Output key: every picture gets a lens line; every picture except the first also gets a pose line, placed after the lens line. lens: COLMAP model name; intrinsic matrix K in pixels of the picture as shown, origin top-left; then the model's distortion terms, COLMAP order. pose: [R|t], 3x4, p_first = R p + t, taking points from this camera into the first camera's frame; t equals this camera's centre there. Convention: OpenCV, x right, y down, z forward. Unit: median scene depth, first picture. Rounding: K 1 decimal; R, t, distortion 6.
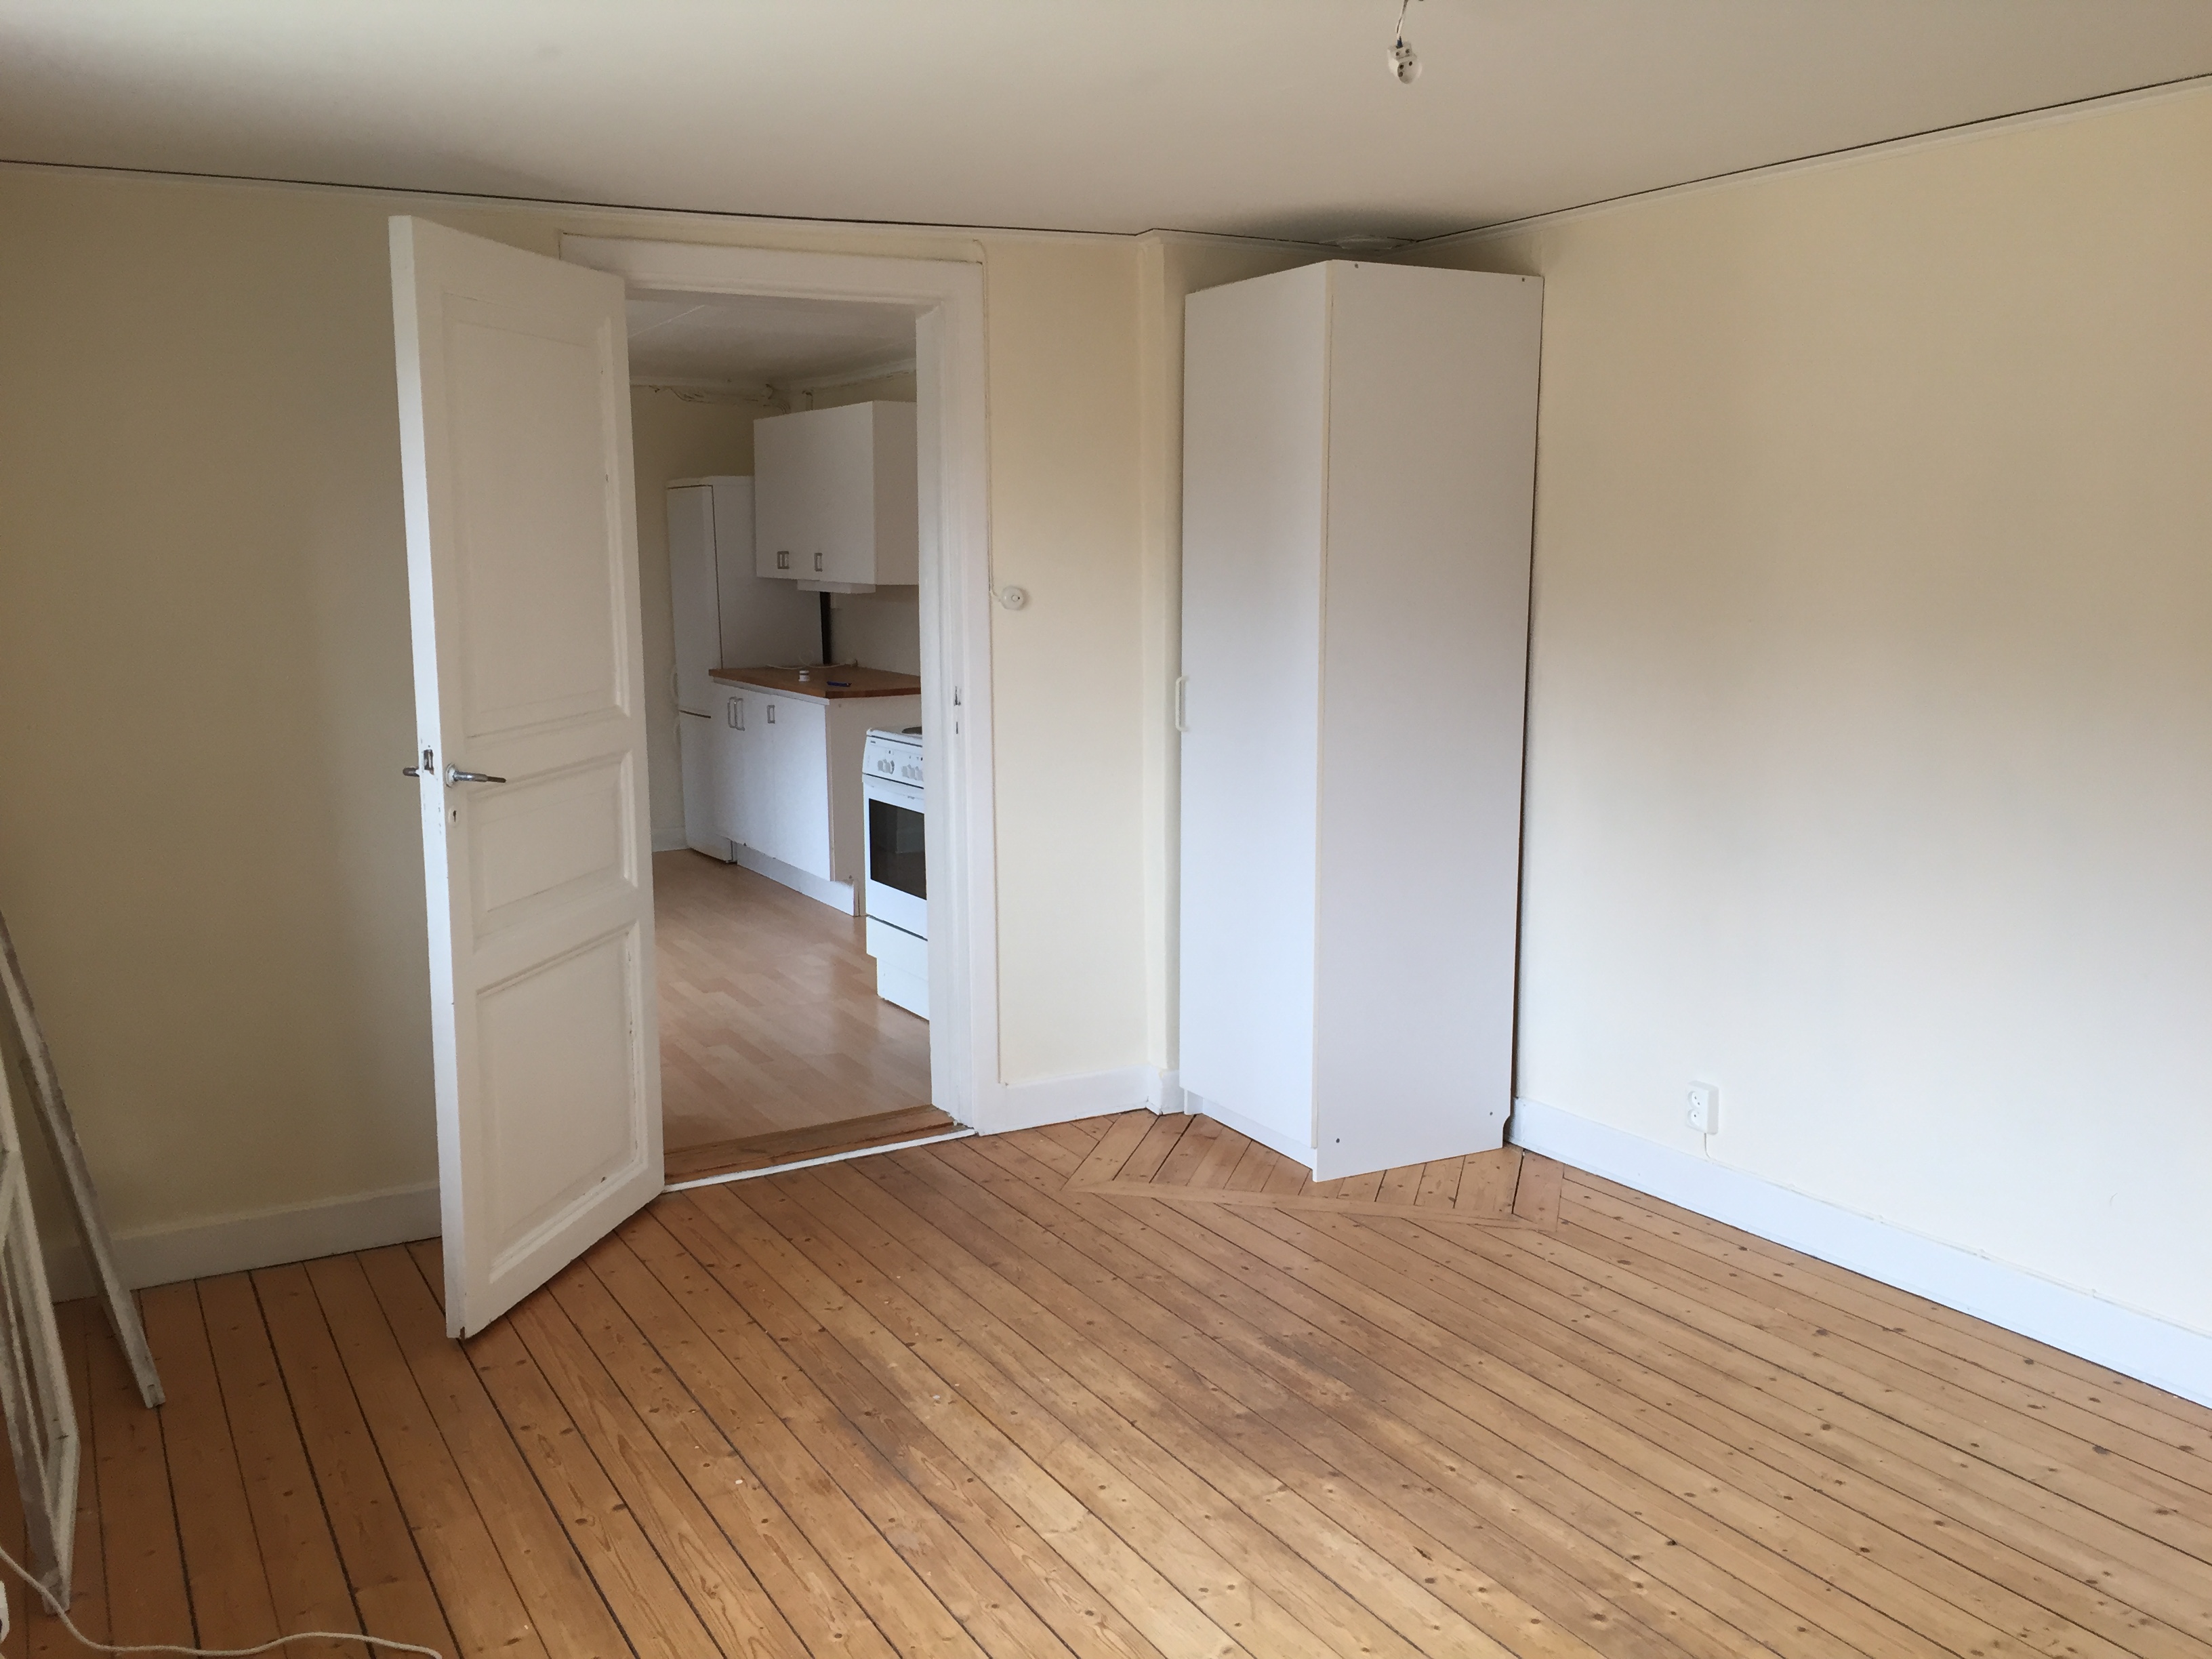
lens RADIAL K [[1856.8, 0, 1101.7], [0, 1856.8, 833.6], [0, 0, 1]] dist [0.038869, 0.002771]
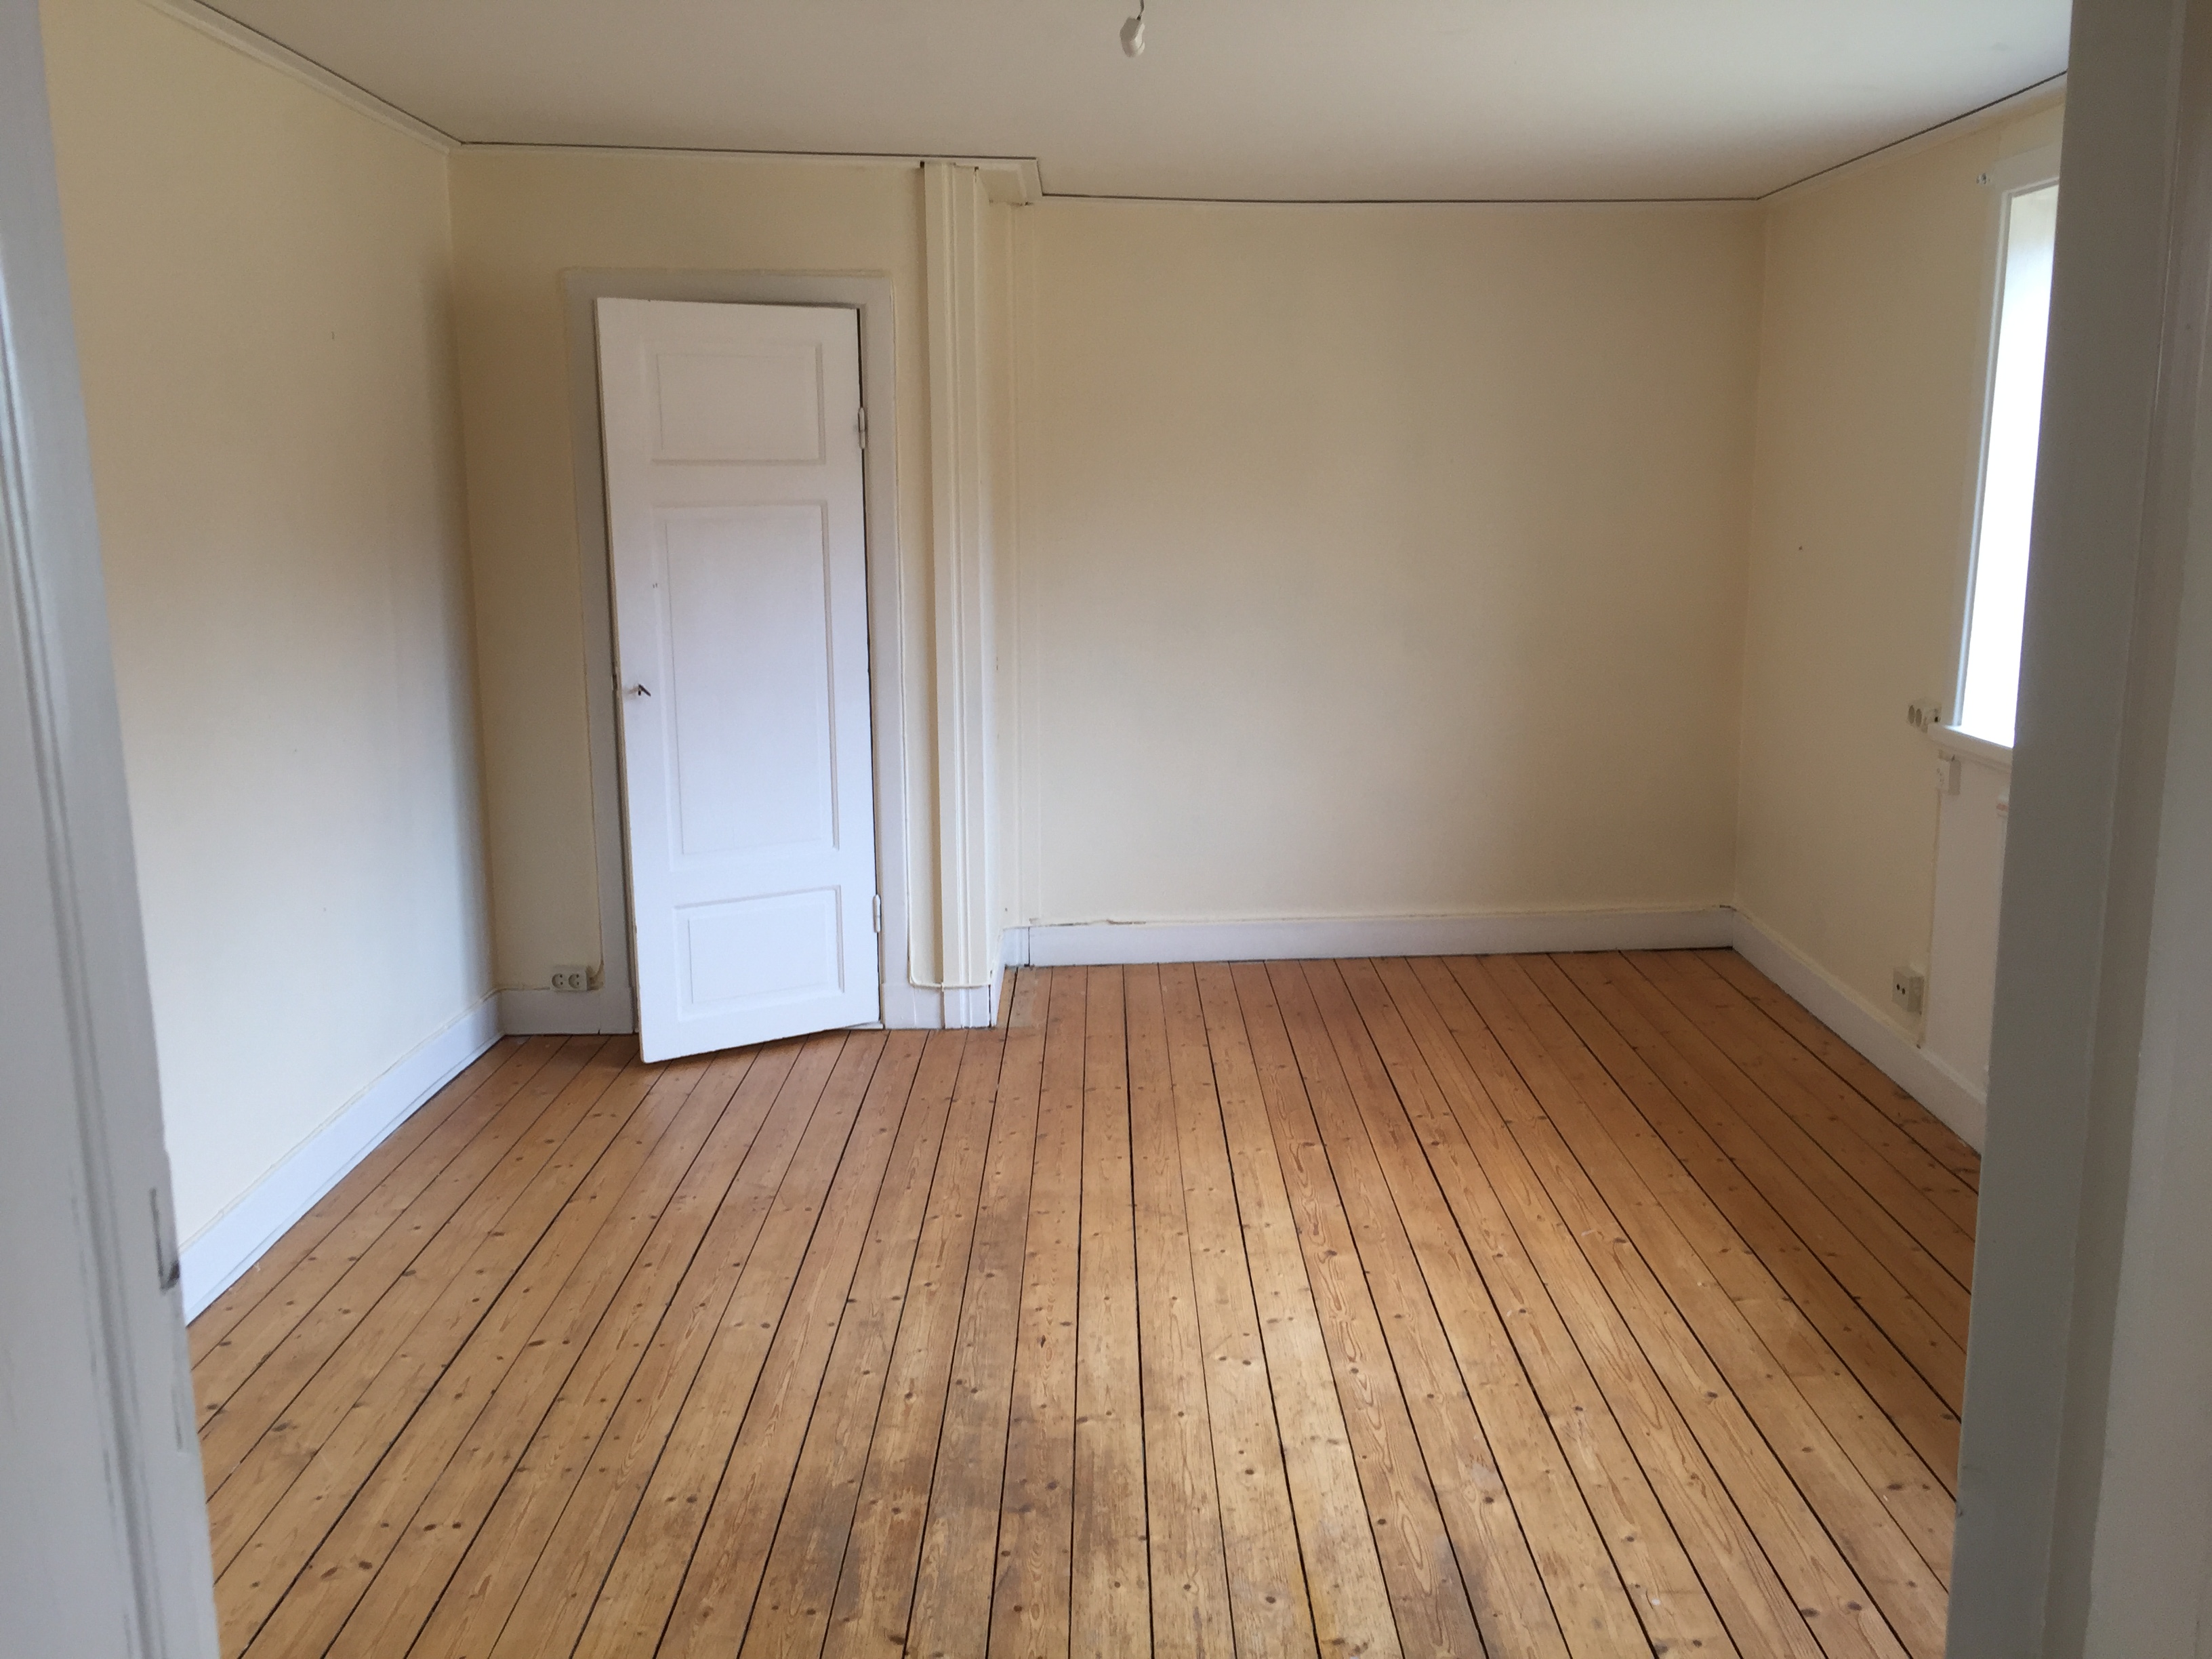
lens RADIAL K [[1856.8, 0, 1105.5], [0, 1856.8, 825.1], [0, 0, 1]] dist [0.038869, 0.002771]
pose [[-0.866811, -0.079715, 0.492223, -0.354027], [0.095988, 0.942001, 0.321592, -0.240510], [-0.489311, 0.326007, -0.808885, 1.636525]]
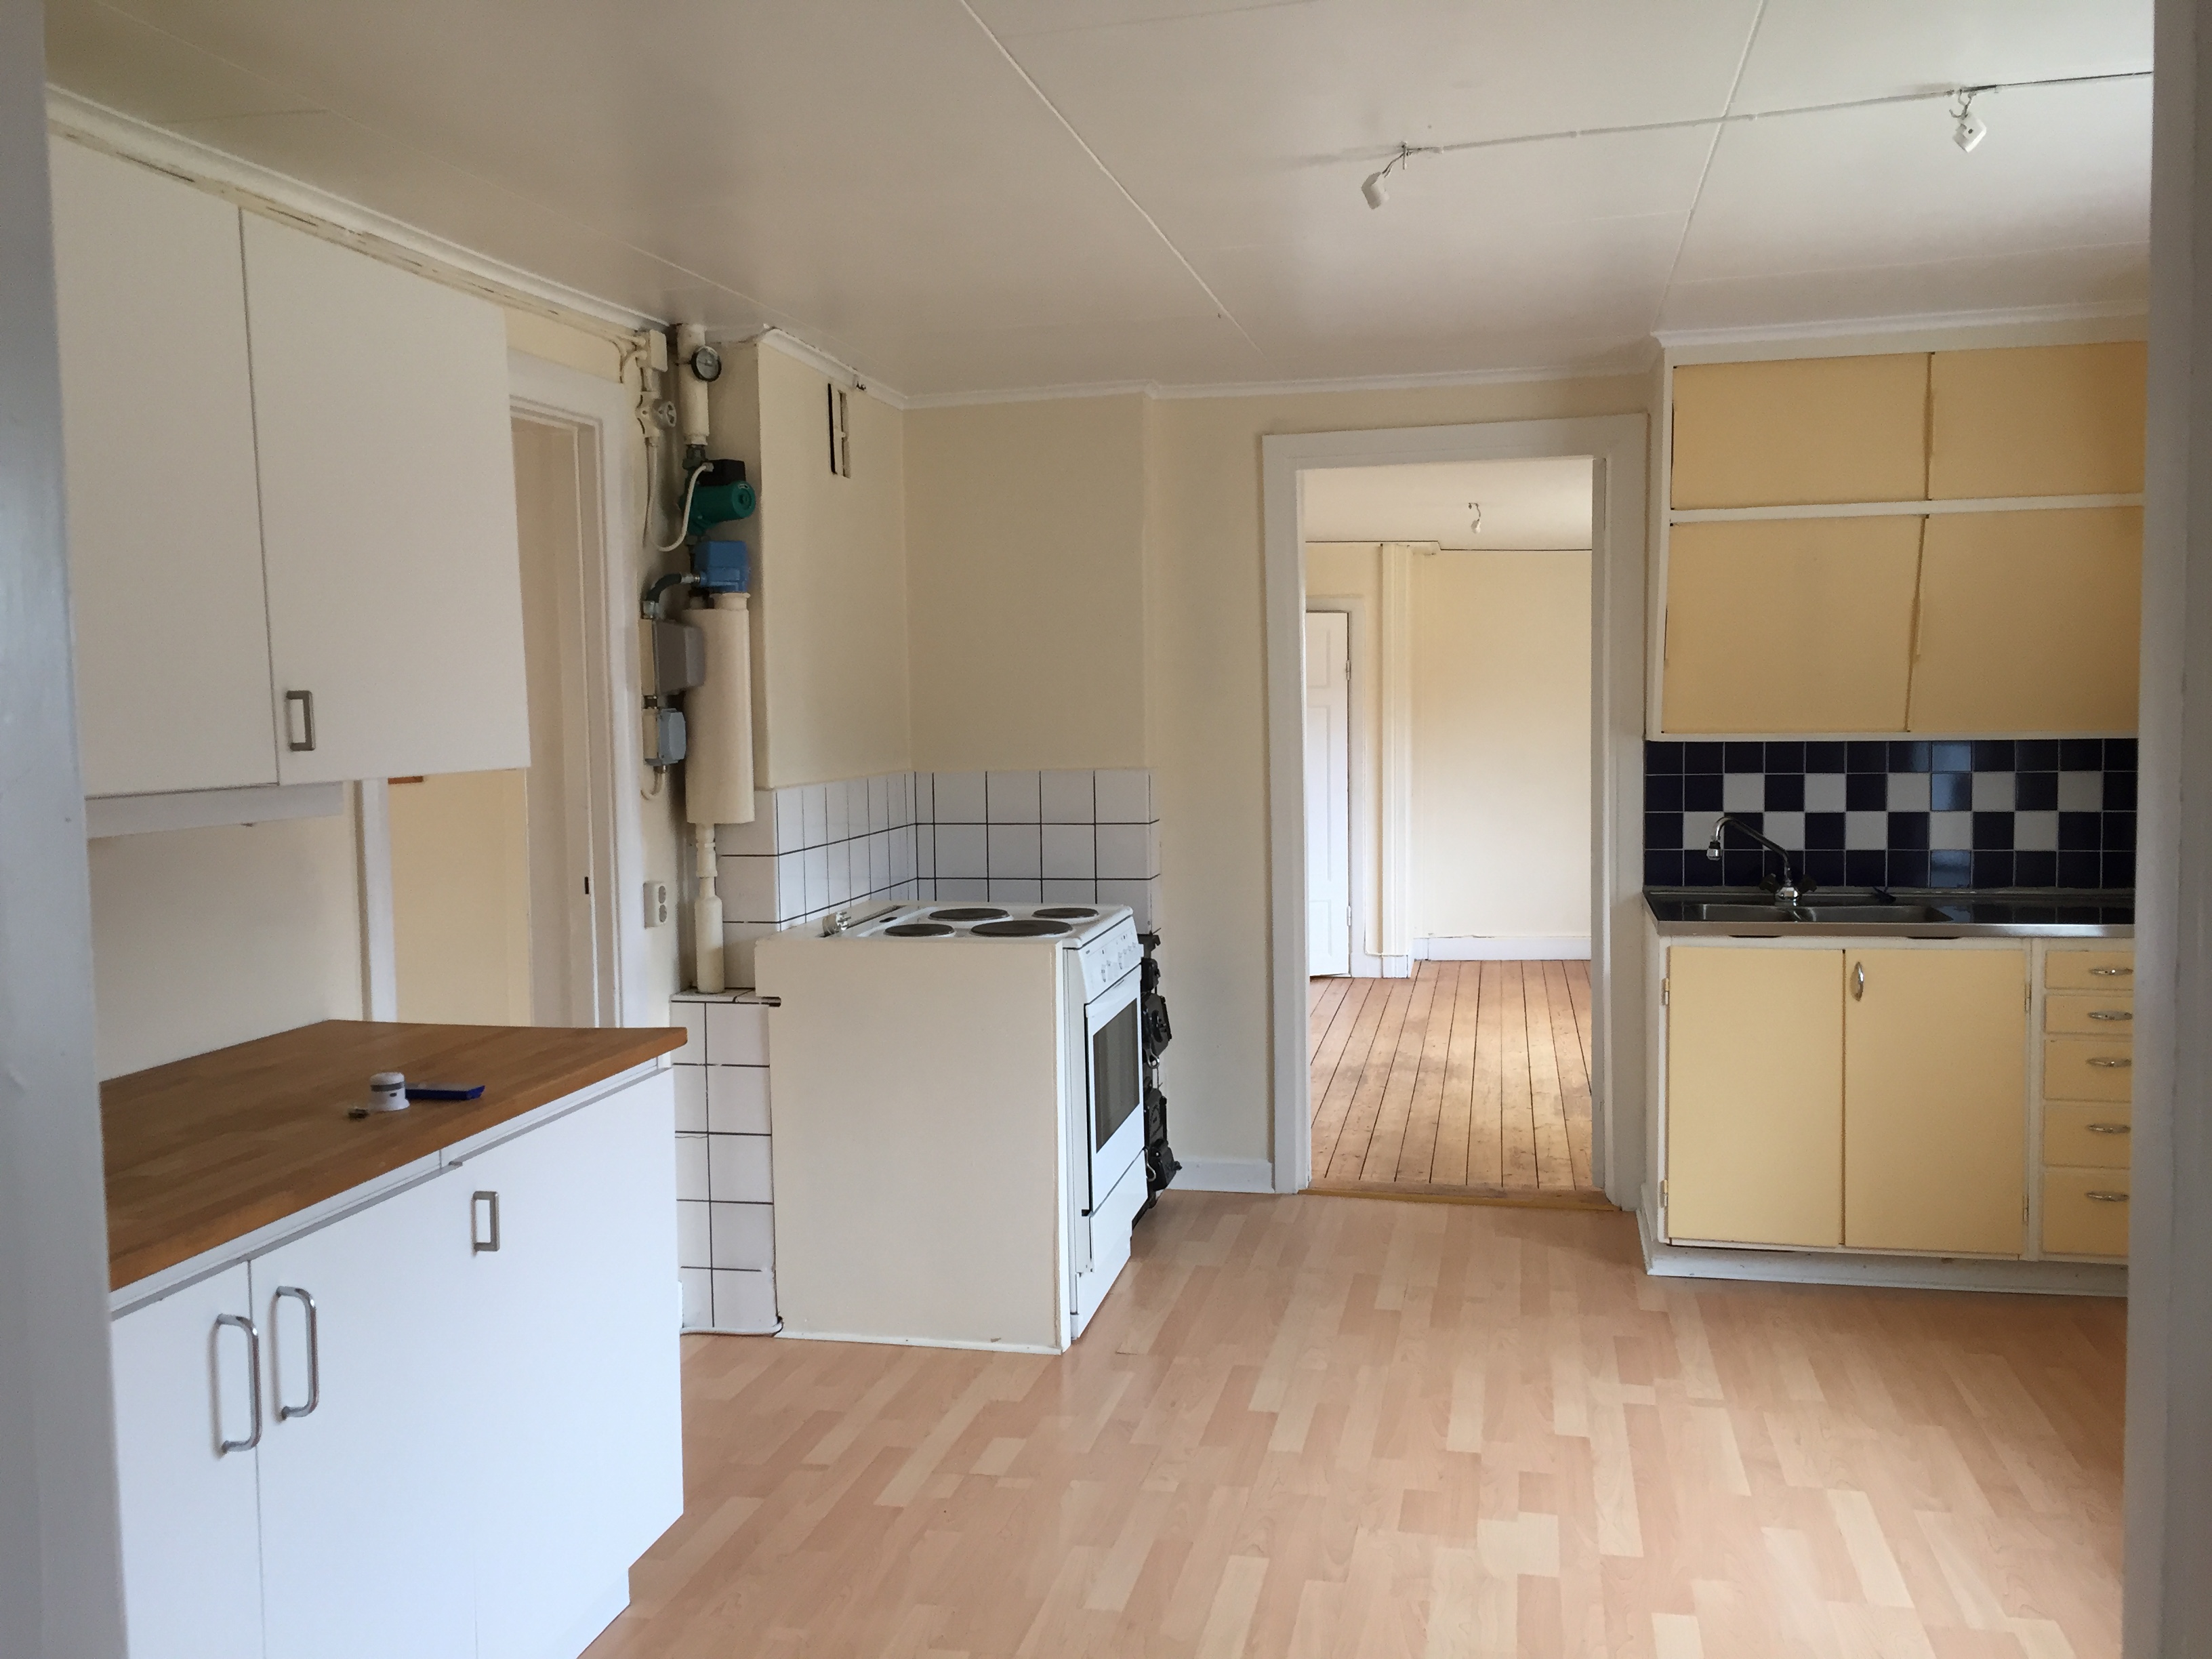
lens RADIAL K [[1856.8, 0, 1111.3], [0, 1856.8, 832.5], [0, 0, 1]] dist [0.038869, 0.002771]
pose [[-0.744795, -0.028684, 0.666677, -1.152781], [0.128476, 0.974220, 0.185446, -0.430479], [-0.654809, 0.223771, -0.721909, 2.904063]]
